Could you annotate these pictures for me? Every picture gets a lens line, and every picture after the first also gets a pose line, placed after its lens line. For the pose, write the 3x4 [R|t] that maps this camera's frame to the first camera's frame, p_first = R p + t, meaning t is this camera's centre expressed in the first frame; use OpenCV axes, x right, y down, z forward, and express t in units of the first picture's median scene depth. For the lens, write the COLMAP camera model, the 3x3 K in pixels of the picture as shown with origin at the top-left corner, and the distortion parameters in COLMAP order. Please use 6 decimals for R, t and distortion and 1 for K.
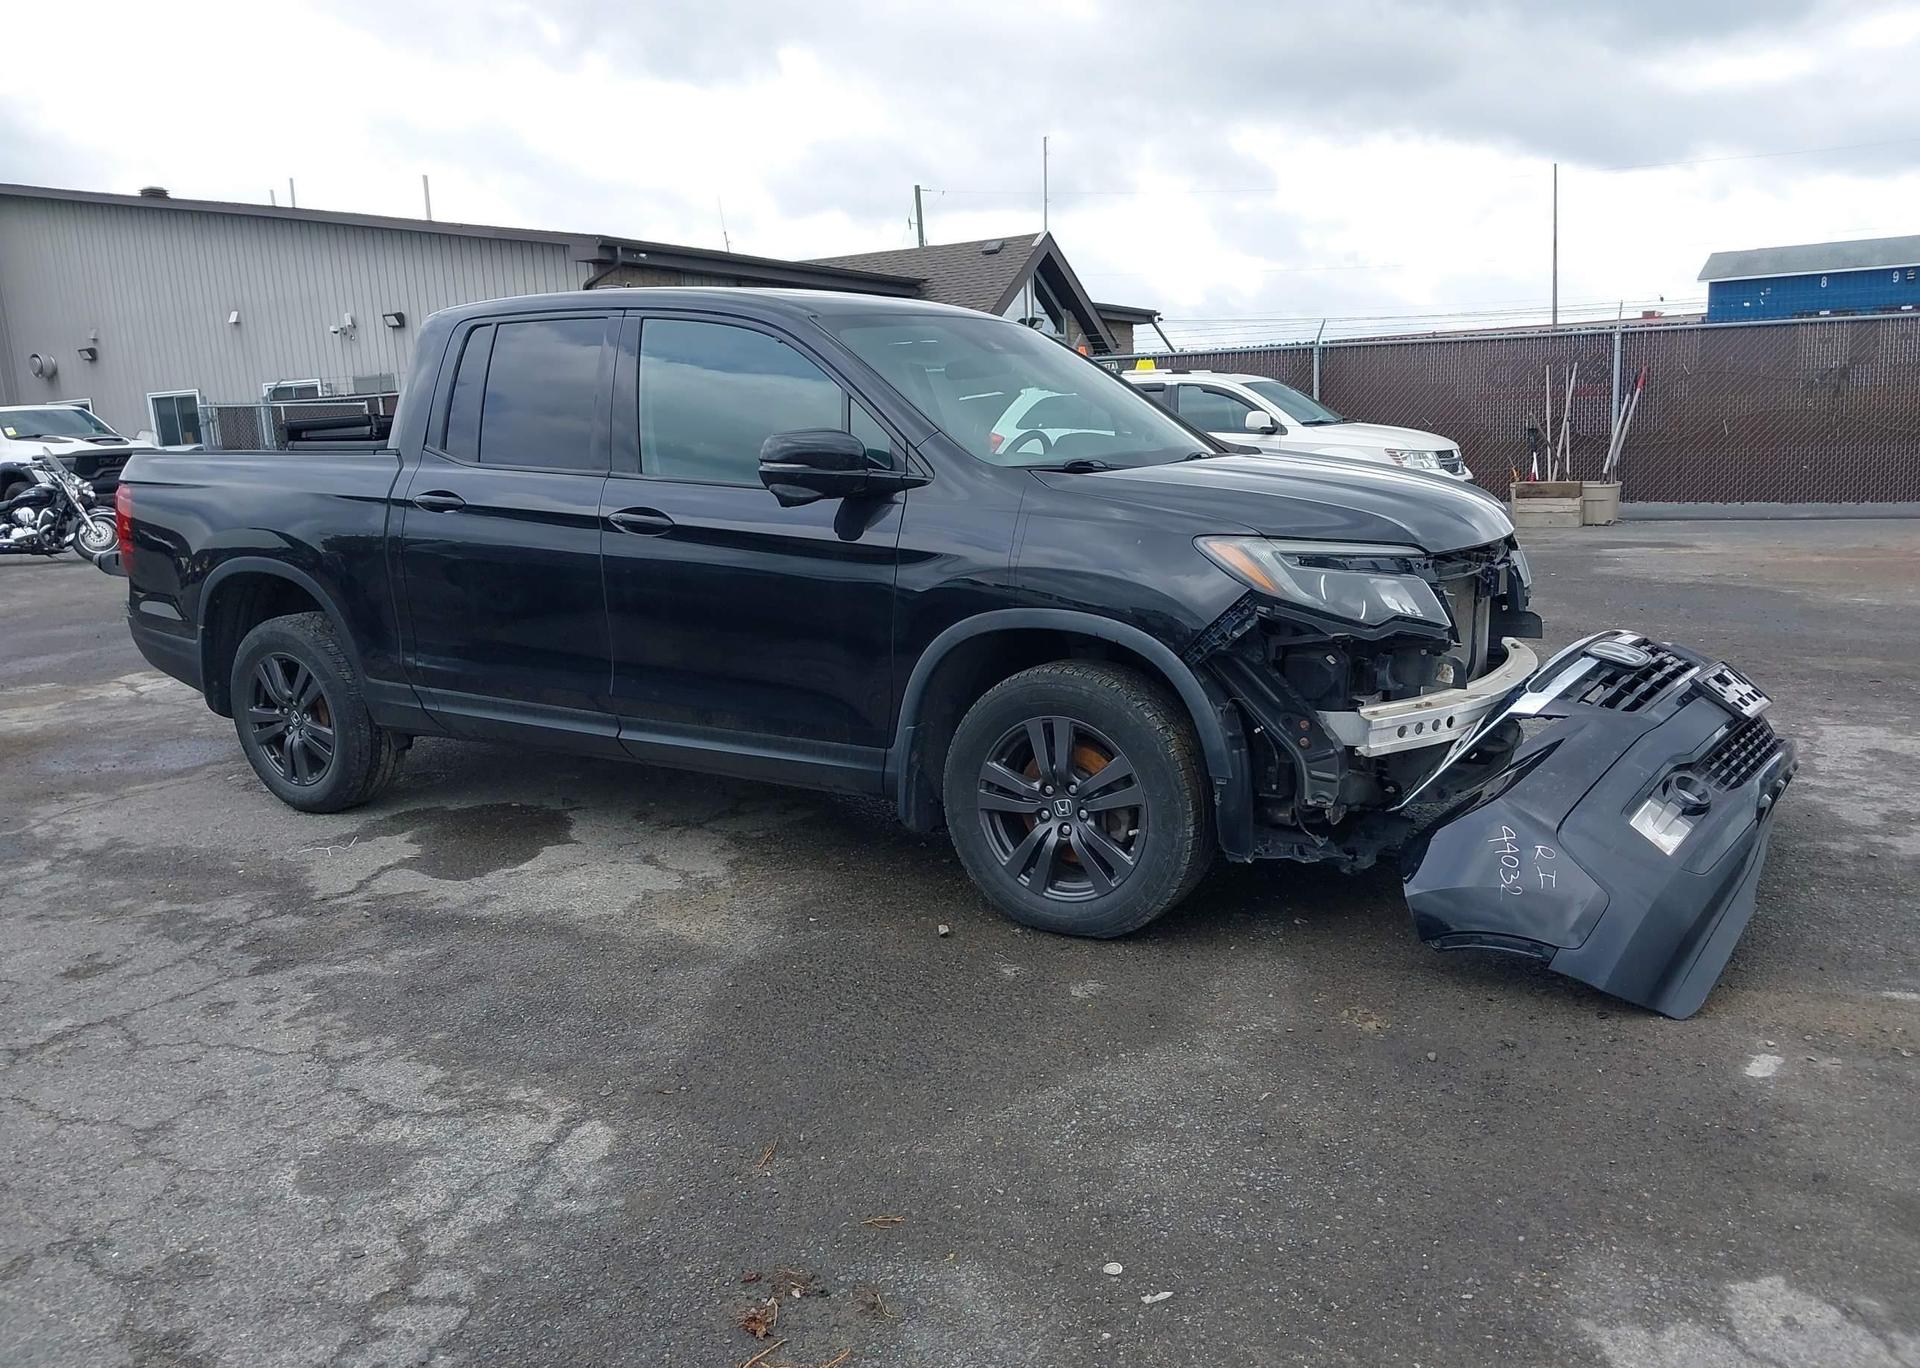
lens RADIAL K [[1491.3, 0, 969.9], [0, 1491.3, 721.8], [0, 0, 1]] dist [0.025650, -0.029232]
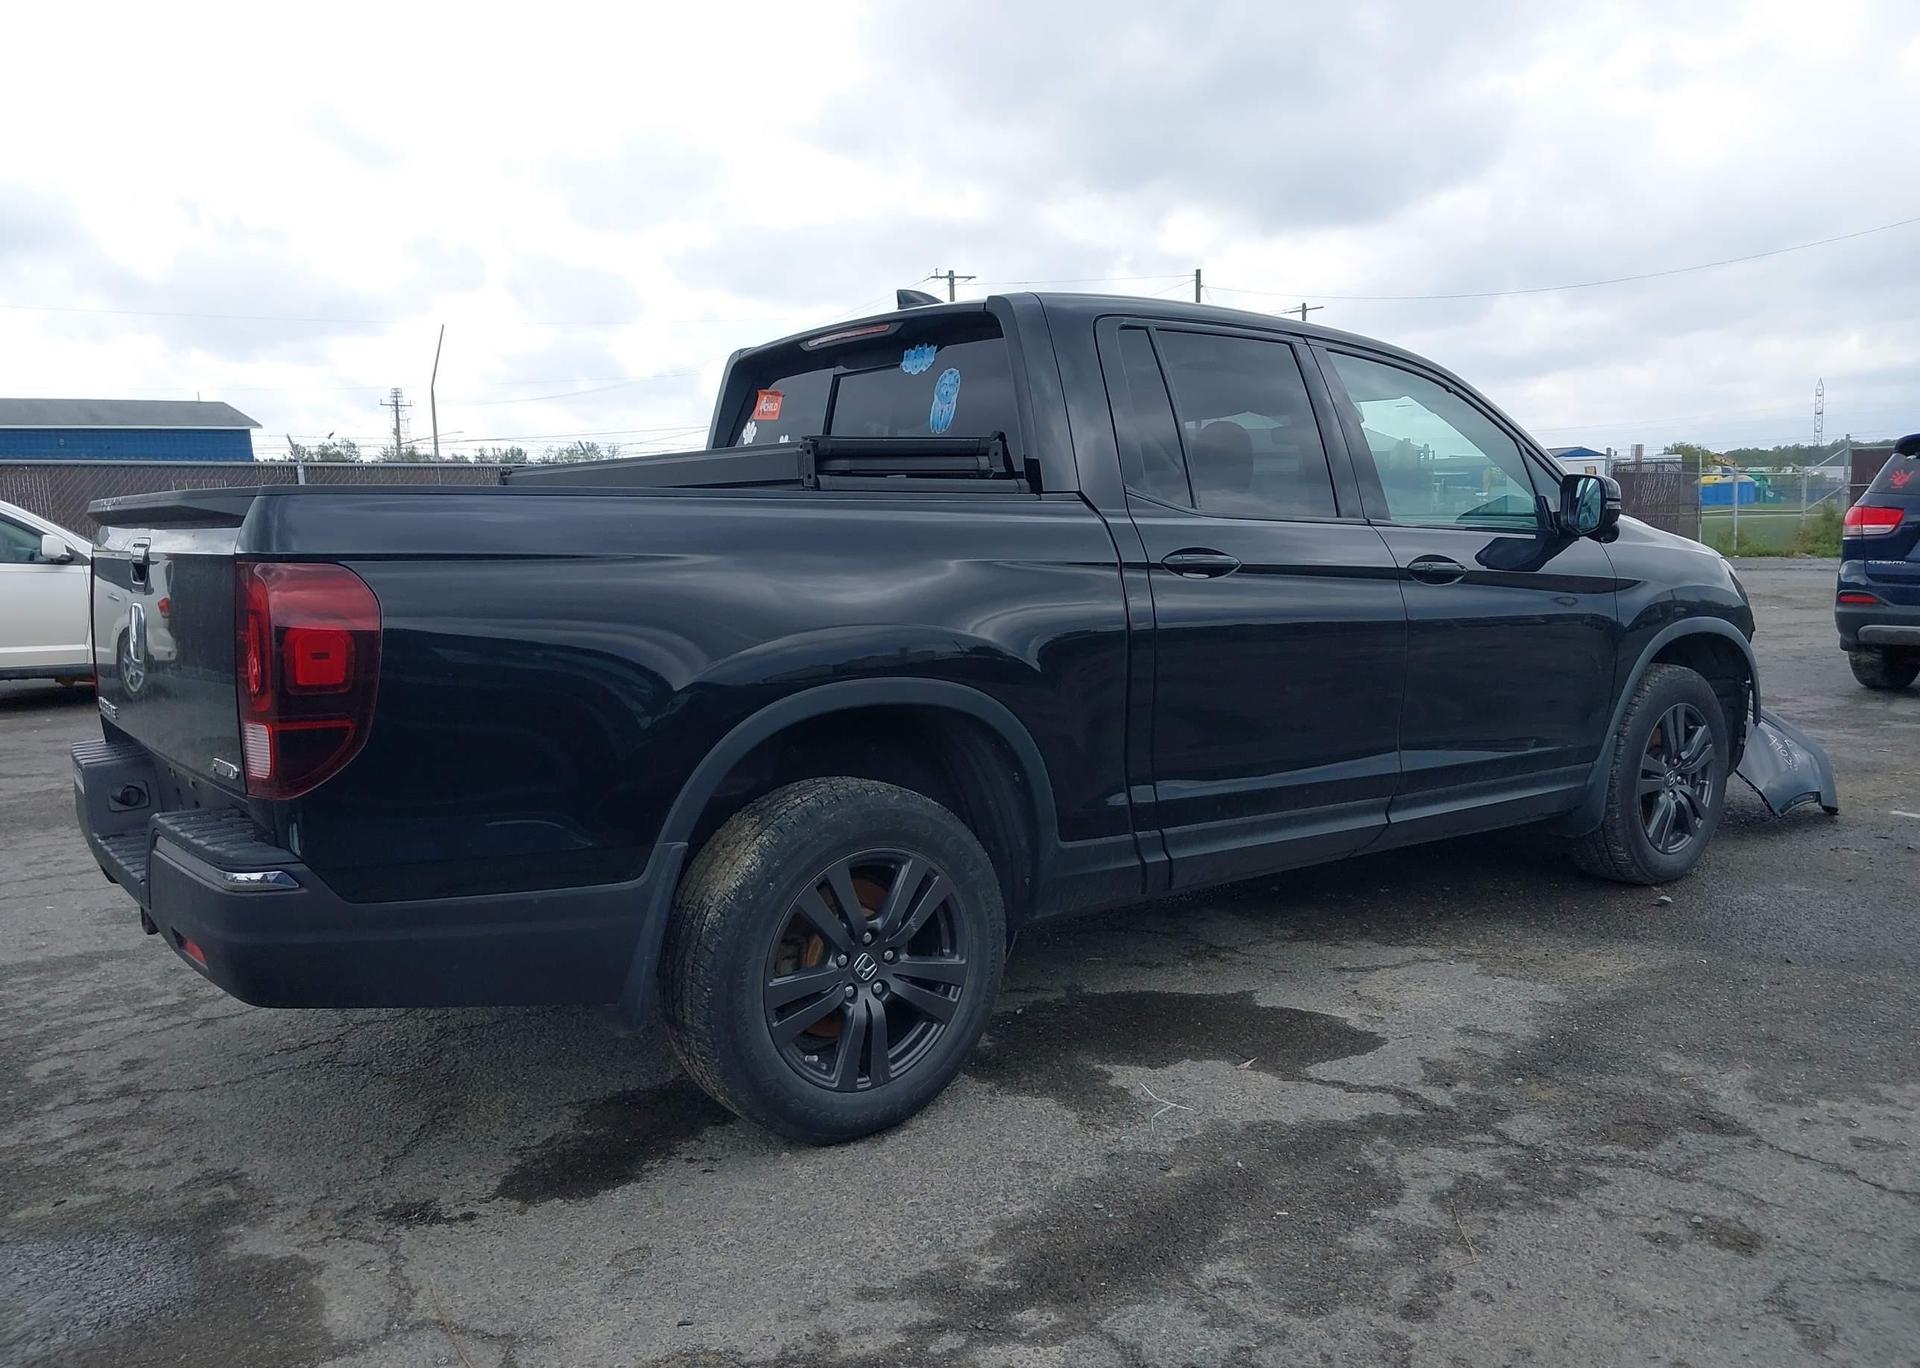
lens RADIAL K [[1512.1, 0, 973.3], [0, 1512.1, 687.4], [0, 0, 1]] dist [0.034017, -0.043597]
pose [[0.362883, -0.075718, 0.928753, -1.259260], [0.198124, 0.980174, 0.002500, -0.128978], [-0.910529, 0.183101, 0.370690, 0.976405]]
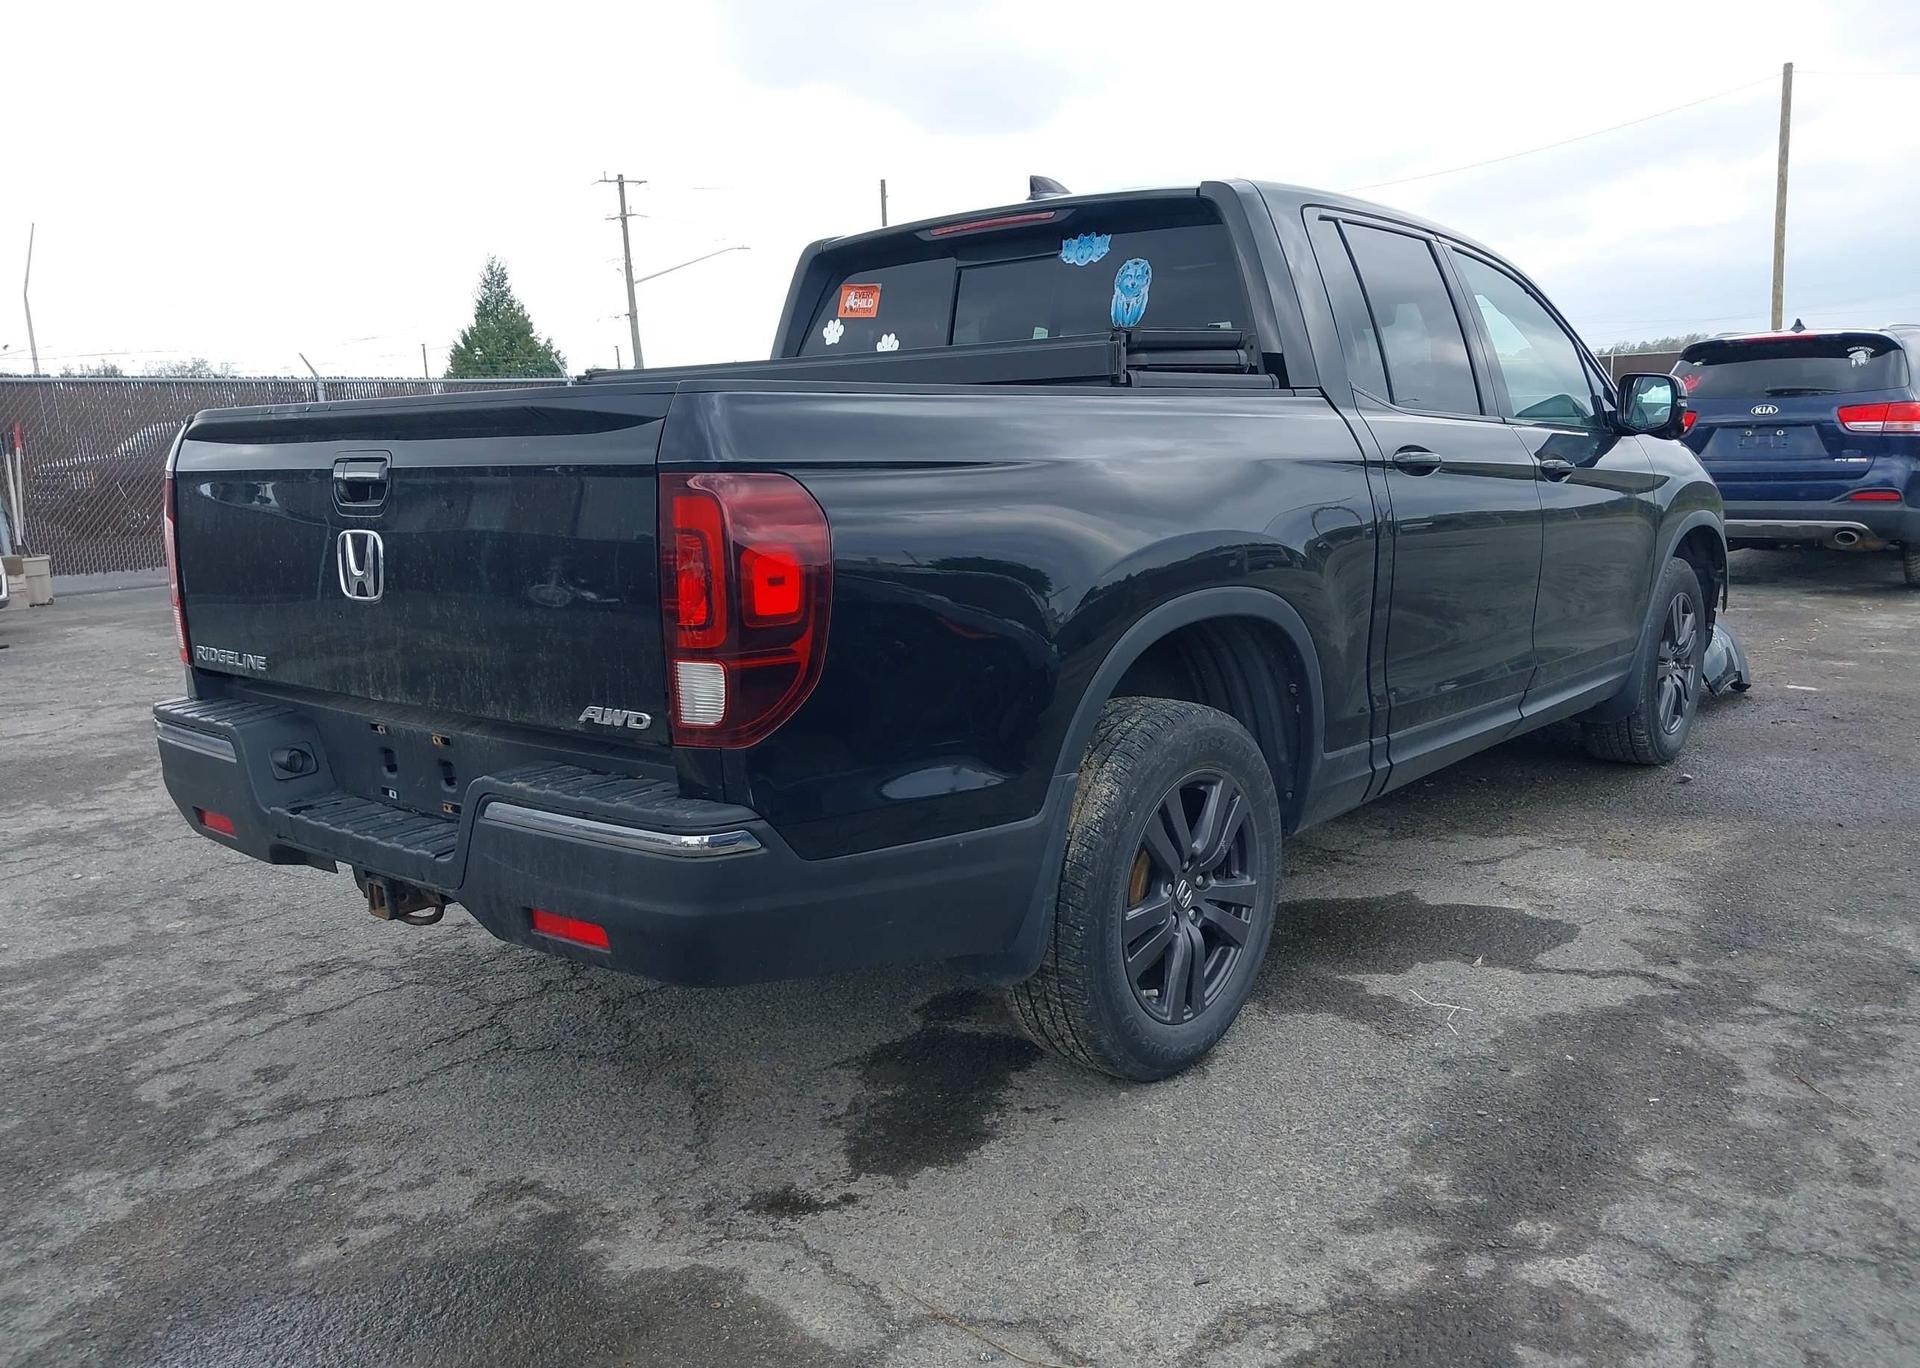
lens RADIAL K [[1512.1, 0, 974.5], [0, 1512.1, 698.4], [0, 0, 1]] dist [0.034017, -0.043597]
pose [[0.149453, -0.144580, 0.978141, -1.291836], [0.228810, 0.967457, 0.108040, -0.190429], [-0.961930, 0.207662, 0.177670, 1.276039]]
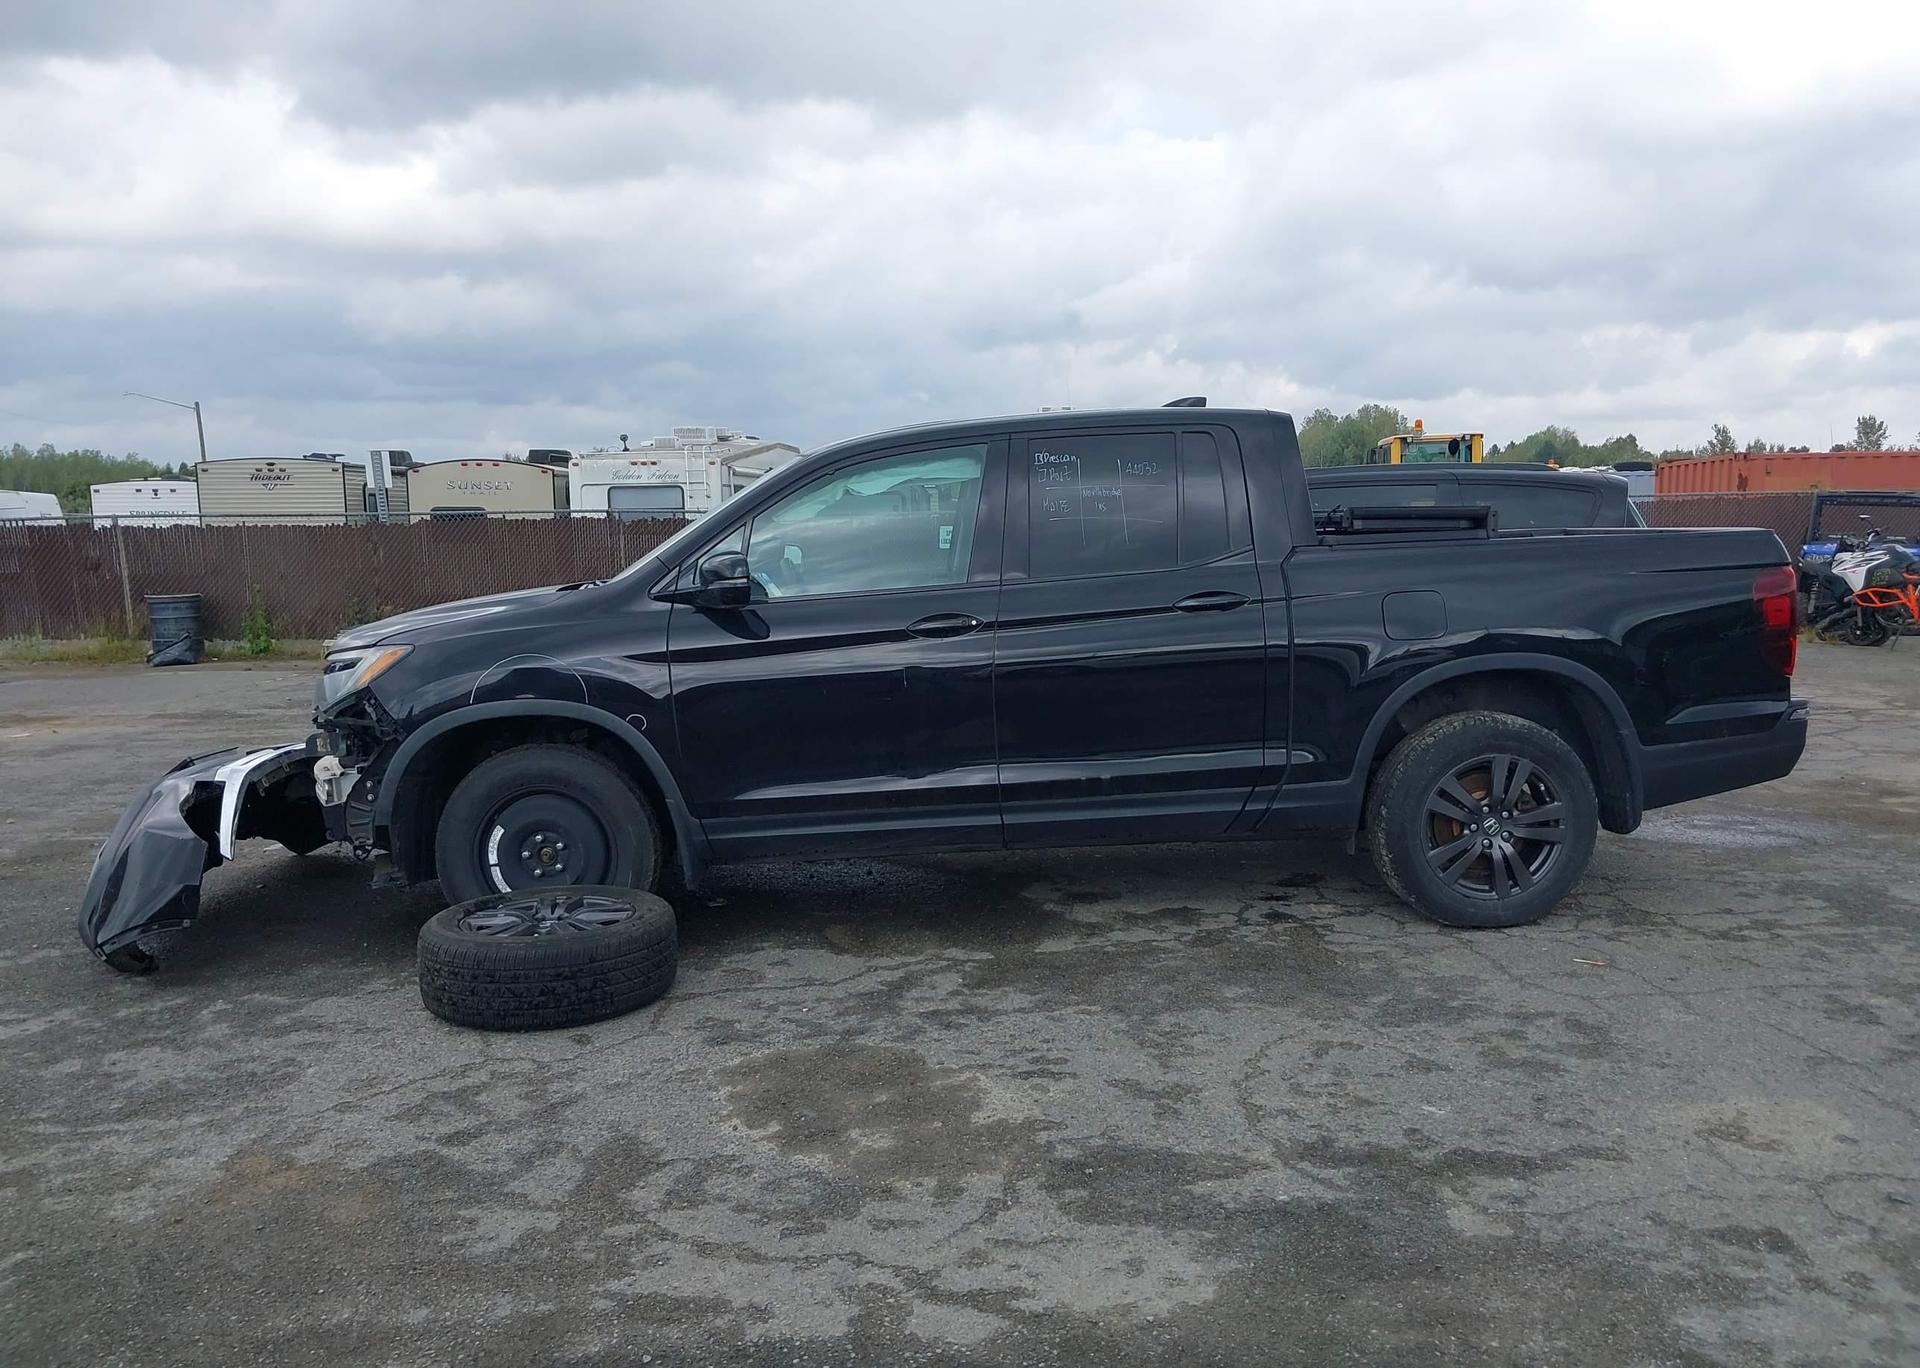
lens RADIAL K [[1512.1, 0, 958.3], [0, 1512.1, 662.4], [0, 0, 1]] dist [0.034017, -0.043597]
pose [[-0.827946, 0.105374, -0.550819, 0.654235], [-0.062899, 0.958543, 0.277919, -0.533452], [0.557269, 0.264748, -0.786994, 2.393143]]
